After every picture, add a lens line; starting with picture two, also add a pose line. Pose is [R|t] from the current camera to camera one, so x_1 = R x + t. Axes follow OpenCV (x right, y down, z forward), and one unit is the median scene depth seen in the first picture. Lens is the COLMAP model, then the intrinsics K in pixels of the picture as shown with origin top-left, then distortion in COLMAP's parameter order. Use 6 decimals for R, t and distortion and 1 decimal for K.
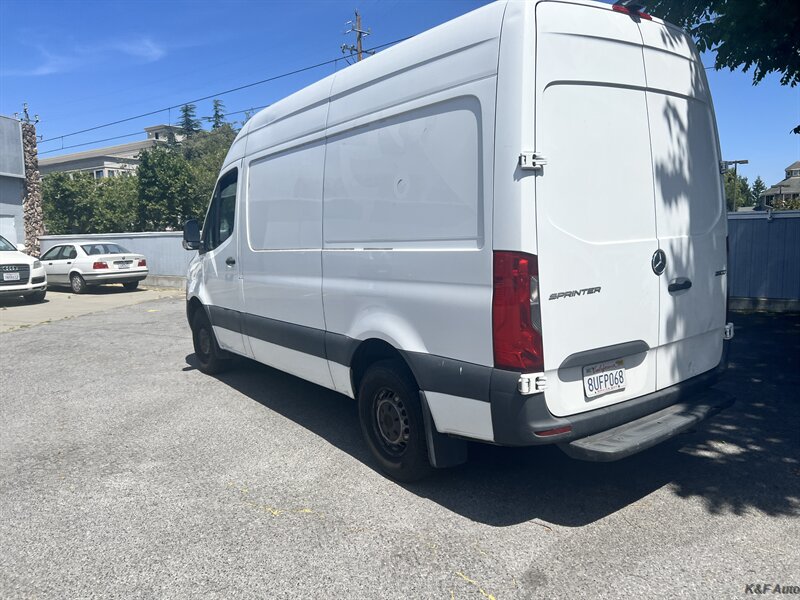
lens RADIAL K [[602.4, 0, 406.5], [0, 602.4, 304.1], [0, 0, 1]] dist [0.054533, -0.059238]
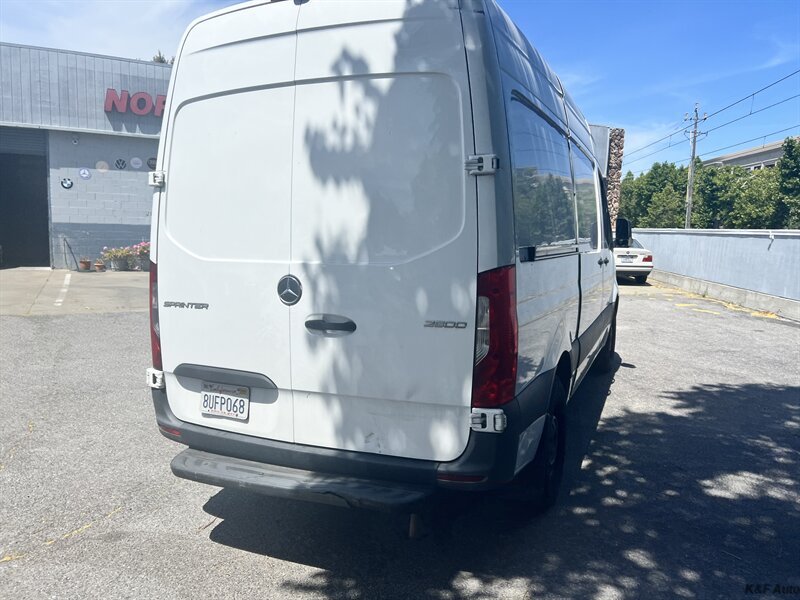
lens RADIAL K [[602.4, 0, 407.7], [0, 602.4, 303.7], [0, 0, 1]] dist [0.054533, -0.059238]
pose [[0.508702, 0.143764, -0.848855, 1.114031], [-0.134069, 0.987159, 0.086843, -0.132985], [0.850440, 0.069628, 0.521444, 0.650308]]
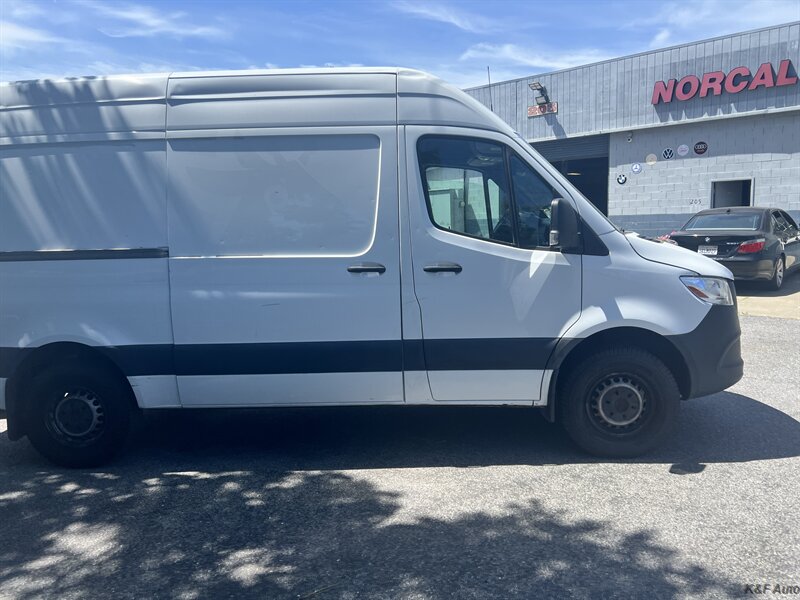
lens RADIAL K [[602.4, 0, 406.8], [0, 602.4, 299.6], [0, 0, 1]] dist [0.054533, -0.059238]
pose [[-0.627006, 0.150994, -0.764241, 0.882261], [-0.038823, 0.973760, 0.224241, -0.367663], [0.778046, 0.170270, -0.604692, 2.585040]]
